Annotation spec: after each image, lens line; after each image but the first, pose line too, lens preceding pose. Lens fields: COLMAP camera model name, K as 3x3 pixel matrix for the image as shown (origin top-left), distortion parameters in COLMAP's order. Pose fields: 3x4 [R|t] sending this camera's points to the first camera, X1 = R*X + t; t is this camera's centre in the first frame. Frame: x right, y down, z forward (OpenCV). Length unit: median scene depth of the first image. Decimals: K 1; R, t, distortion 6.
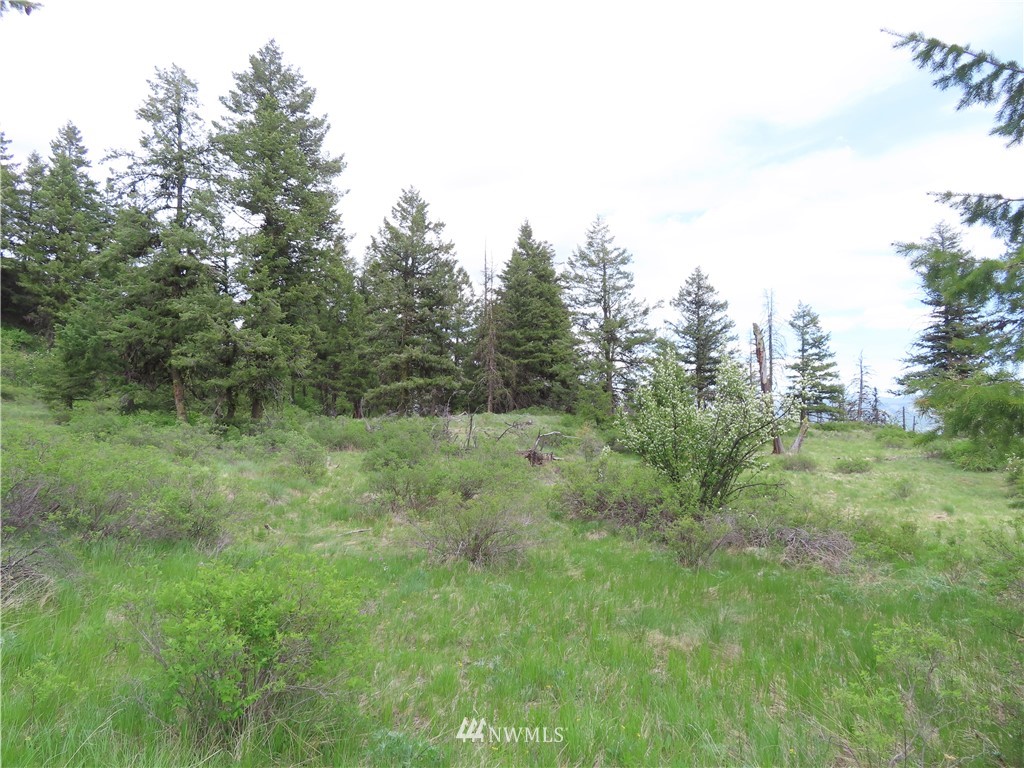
lens RADIAL K [[728.9, 0, 510.1], [0, 728.9, 384.5], [0, 0, 1]] dist [-0.015190, 0.005685]
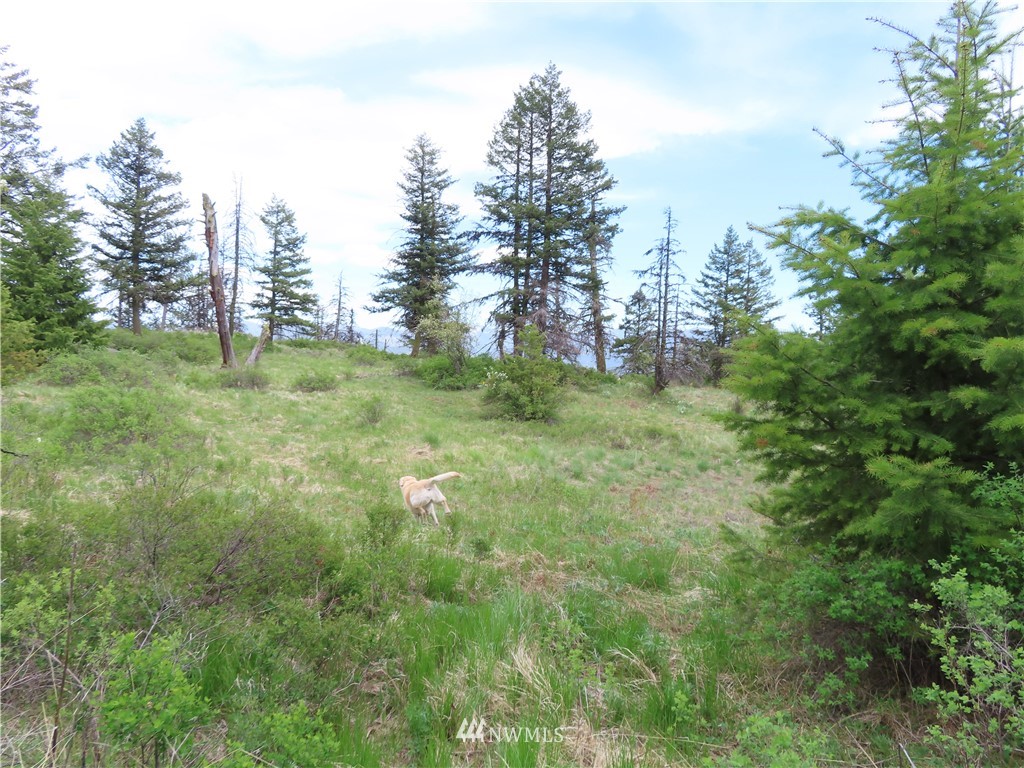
lens RADIAL K [[728.9, 0, 510.1], [0, 728.9, 384.5], [0, 0, 1]] dist [-0.015190, 0.005685]
pose [[0.777674, 0.003198, 0.628660, 0.085008], [-0.068125, 0.994527, 0.079214, 0.022559], [-0.624966, -0.104430, 0.773636, 0.158308]]
